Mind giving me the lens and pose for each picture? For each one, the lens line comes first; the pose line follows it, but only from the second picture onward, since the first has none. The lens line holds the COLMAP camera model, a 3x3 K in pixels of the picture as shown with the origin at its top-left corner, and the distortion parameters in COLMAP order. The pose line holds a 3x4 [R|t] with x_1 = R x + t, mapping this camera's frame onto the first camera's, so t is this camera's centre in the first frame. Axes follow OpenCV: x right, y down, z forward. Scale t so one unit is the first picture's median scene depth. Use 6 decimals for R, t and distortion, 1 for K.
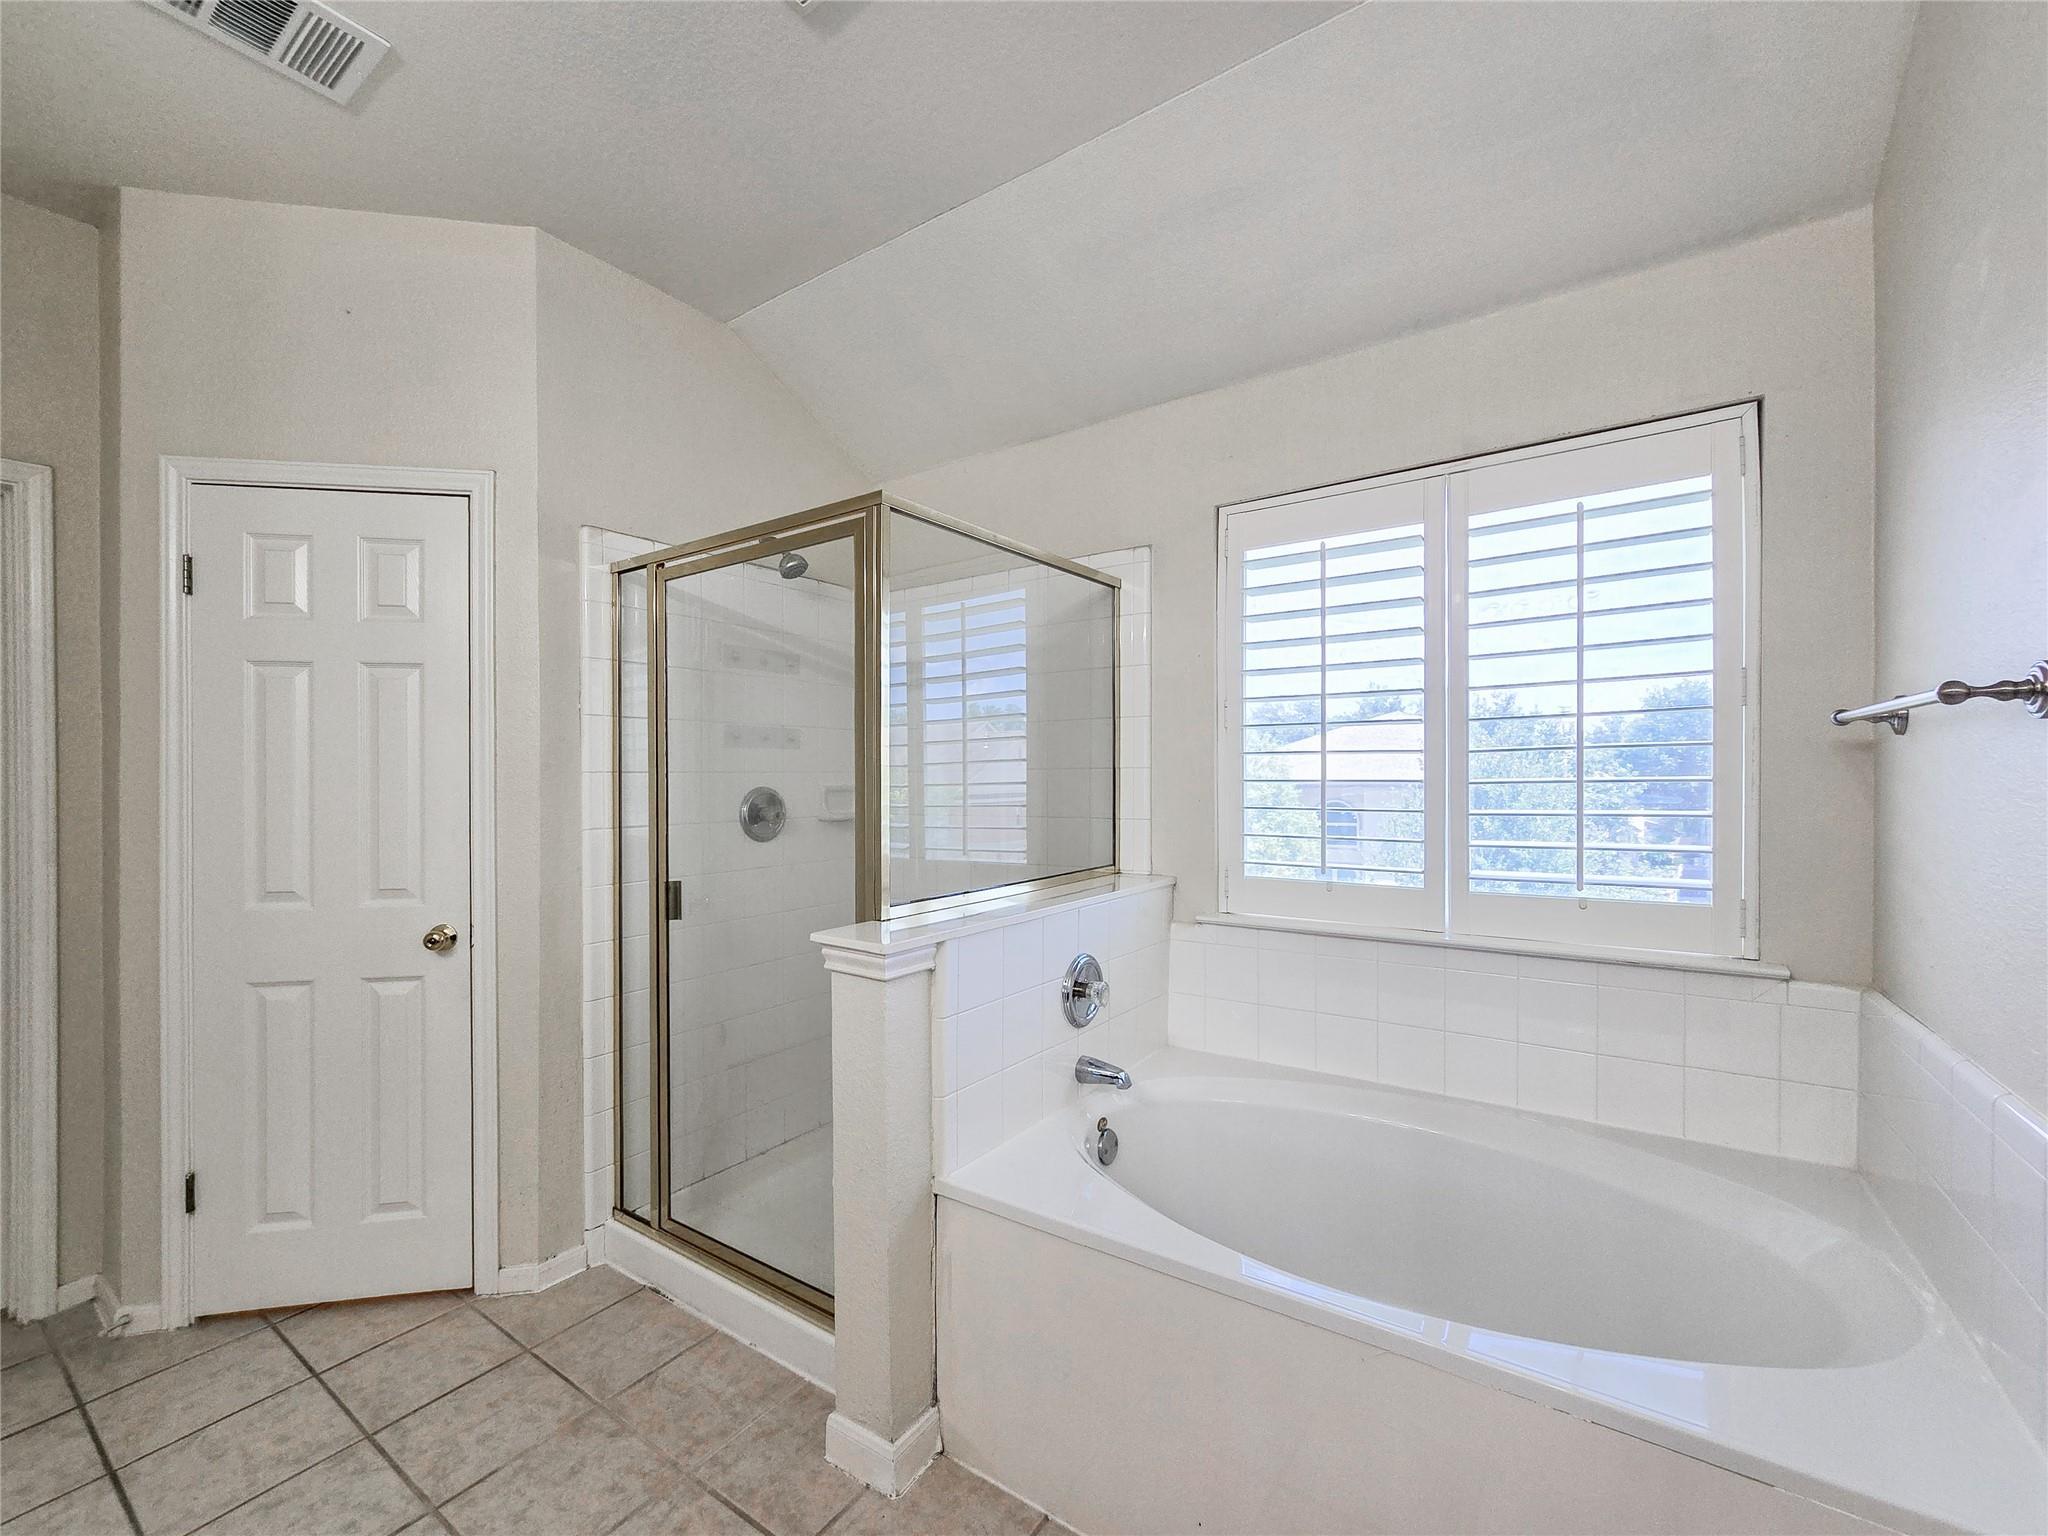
lens RADIAL K [[843.6, 0, 1027.0], [0, 843.6, 807.3], [0, 0, 1]] dist [-0.013061, 0.005407]
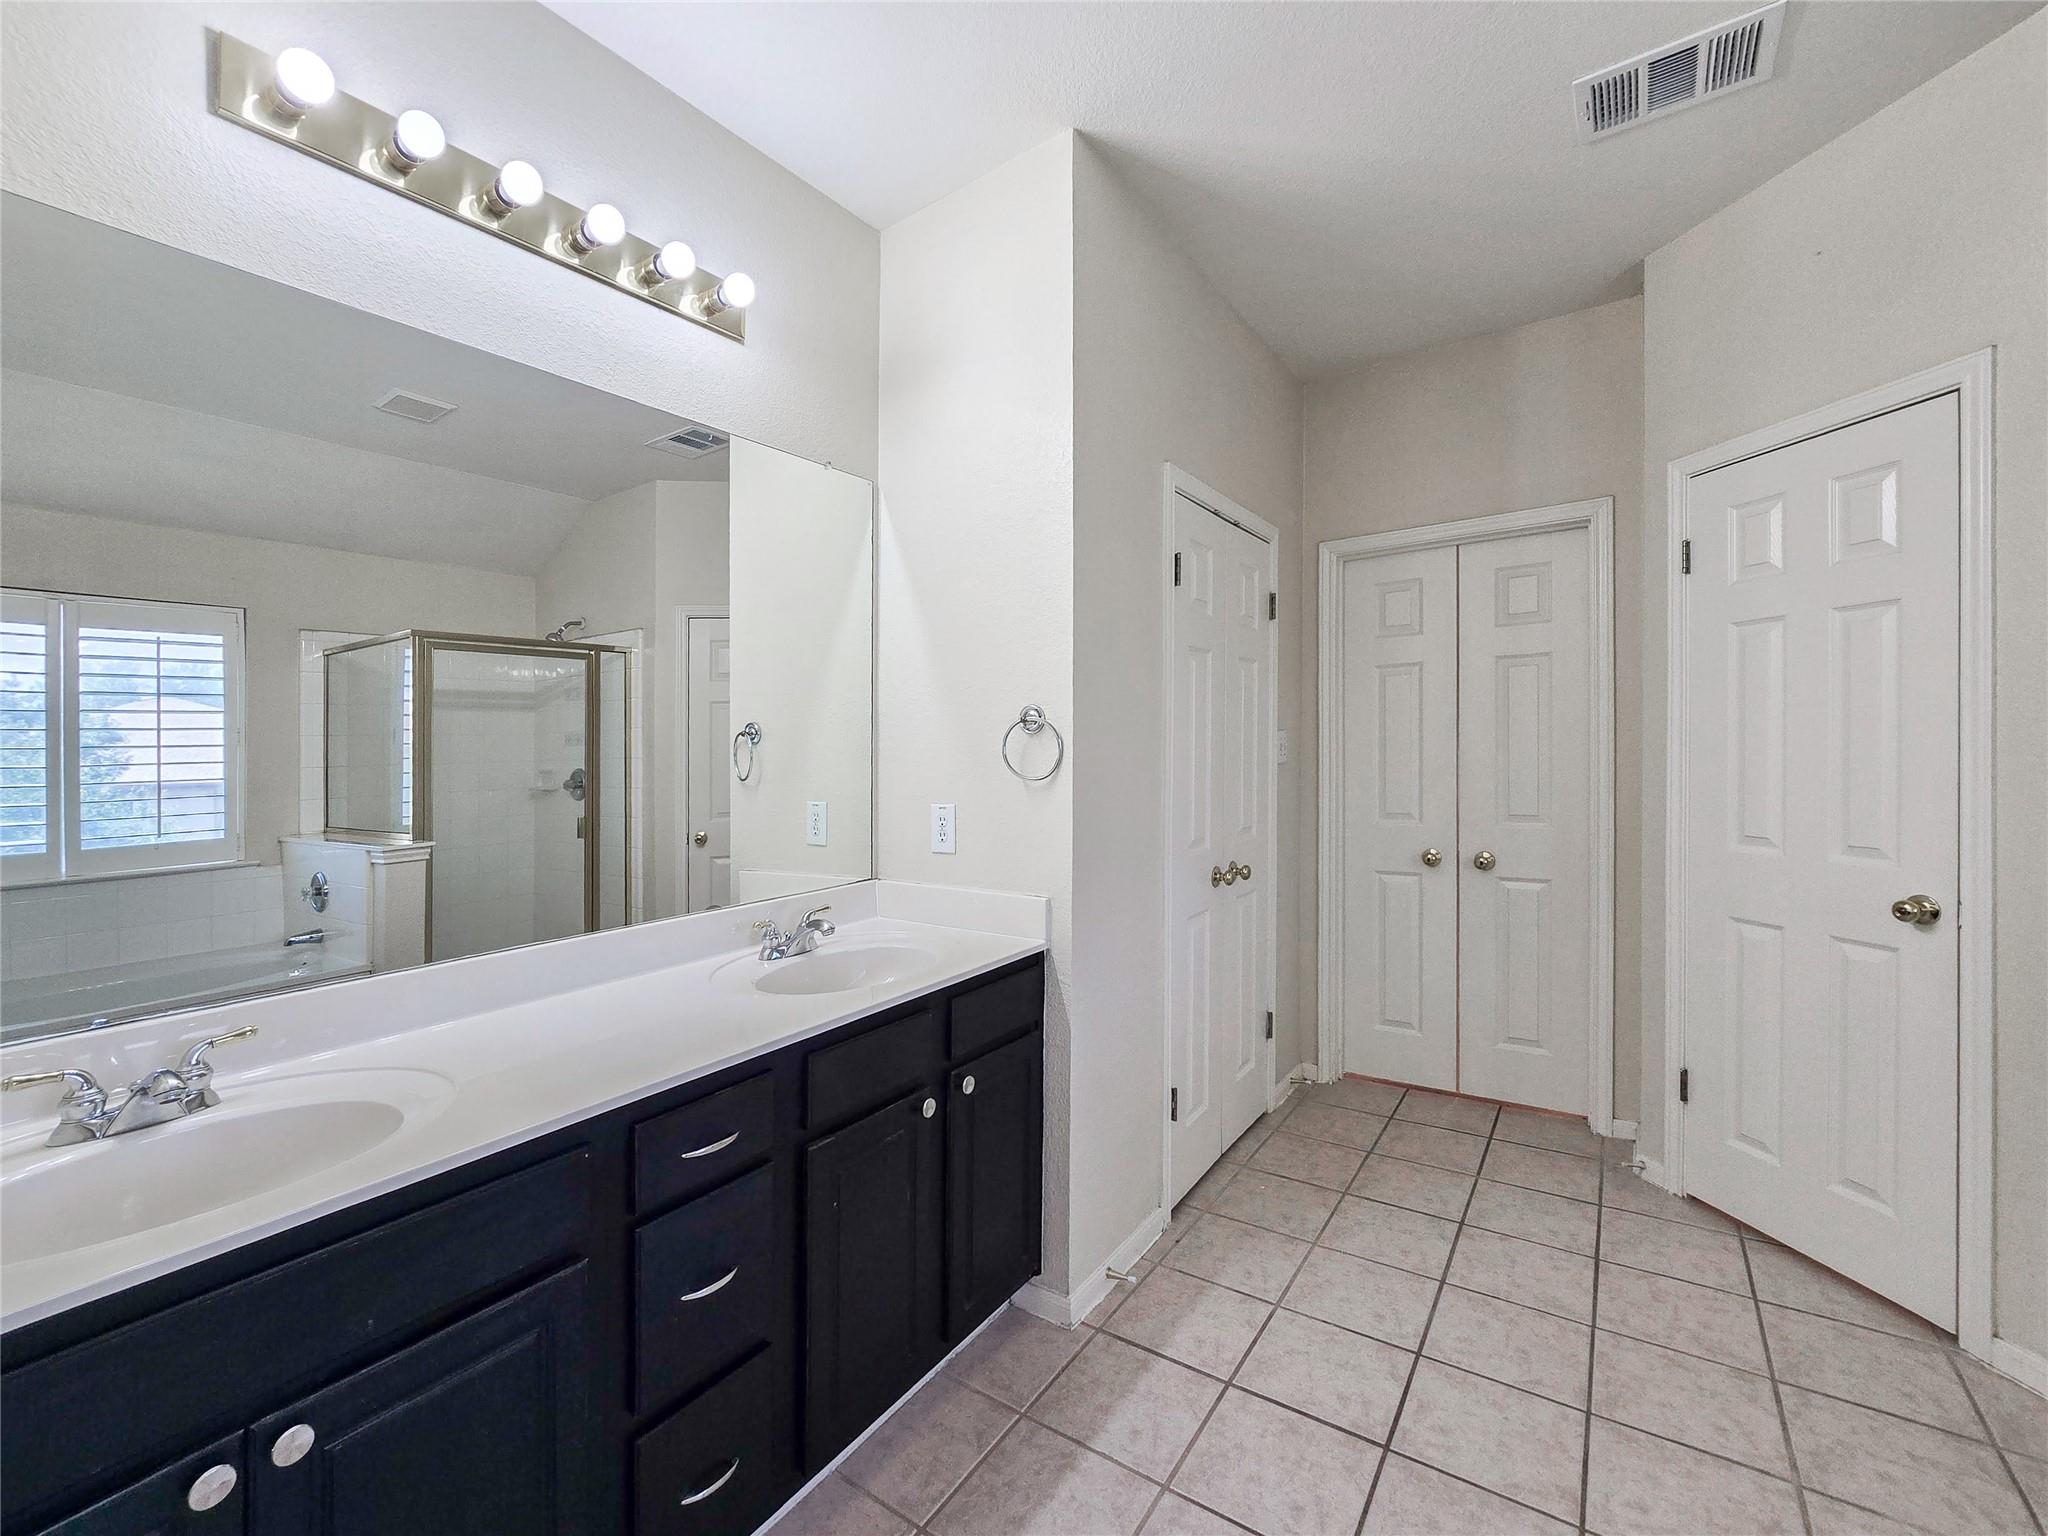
lens RADIAL K [[890.0, 0, 1024.0], [0, 890.0, 768.0], [0, 0, 1]] dist [-0.004117, 0.000037]
pose [[-0.000691, 0.031707, -0.999497, 0.231152], [-0.011998, 0.999425, 0.031713, -0.010755], [0.999928, 0.012014, -0.000310, 0.073174]]
